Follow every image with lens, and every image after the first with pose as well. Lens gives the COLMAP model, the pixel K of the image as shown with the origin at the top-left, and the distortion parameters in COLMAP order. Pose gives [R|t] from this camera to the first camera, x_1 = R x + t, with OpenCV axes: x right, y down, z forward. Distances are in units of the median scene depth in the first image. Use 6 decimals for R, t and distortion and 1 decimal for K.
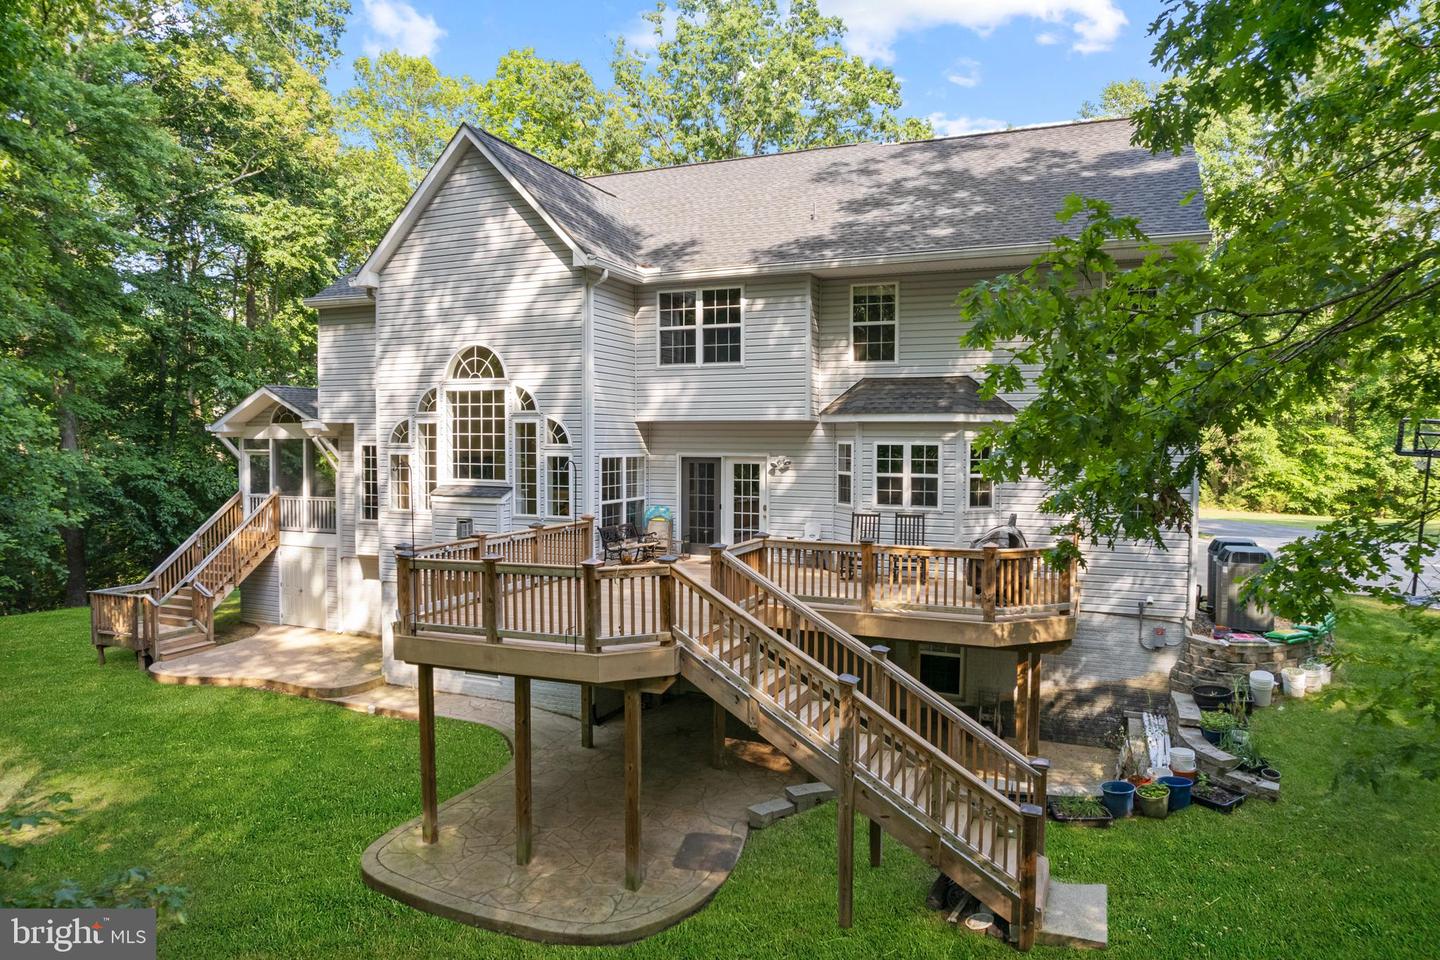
lens RADIAL K [[916.3, 0, 722.8], [0, 916.3, 470.3], [0, 0, 1]] dist [-0.051703, -0.000696]
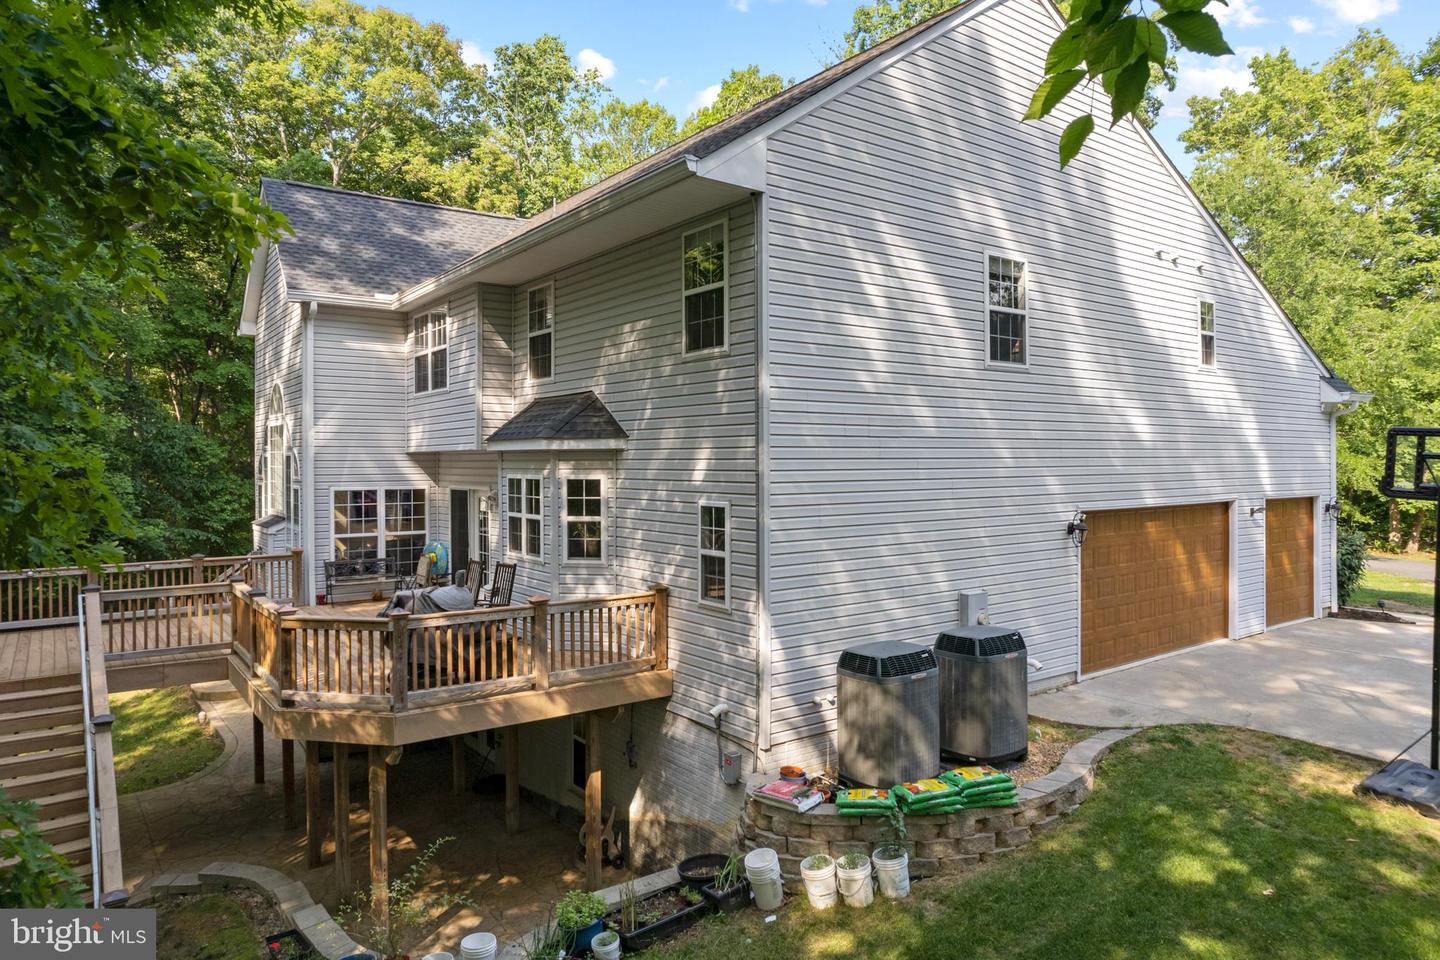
lens RADIAL K [[916.3, 0, 722.8], [0, 916.3, 470.3], [0, 0, 1]] dist [-0.051703, -0.000696]
pose [[0.860072, -0.004236, -0.510155, 0.722048], [-0.005021, 0.999847, -0.016767, -0.020911], [0.510148, 0.016982, 0.859919, 0.357097]]
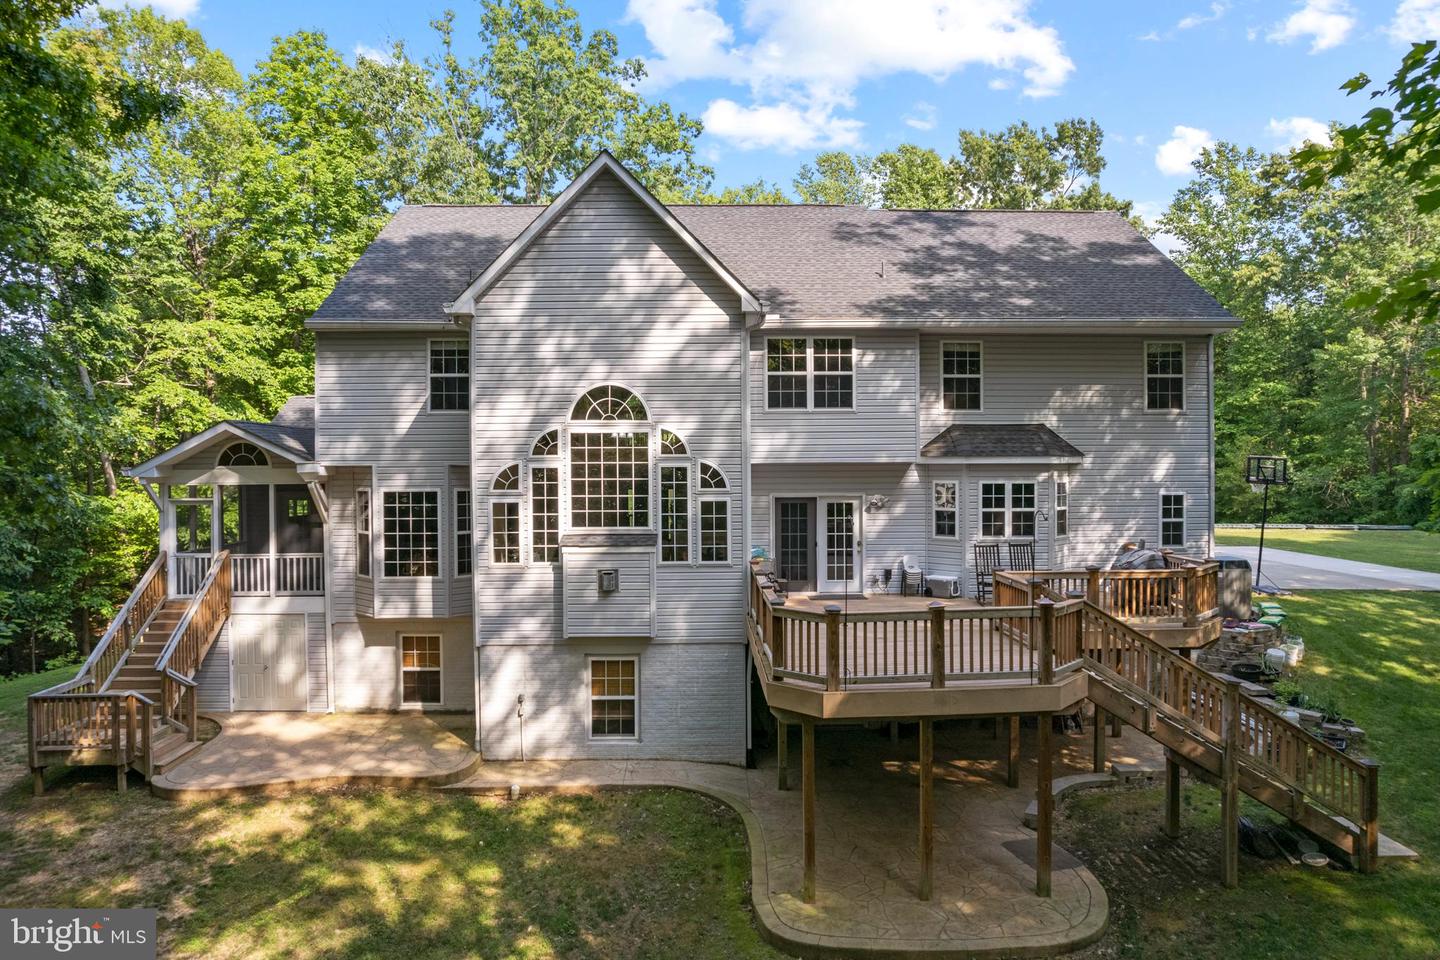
lens RADIAL K [[916.3, 0, 722.8], [0, 916.3, 470.3], [0, 0, 1]] dist [-0.051703, -0.000696]
pose [[0.910301, -0.012205, 0.413766, -0.559966], [0.023892, 0.999448, -0.023083, -0.024652], [-0.413256, 0.030898, 0.910091, 0.094880]]
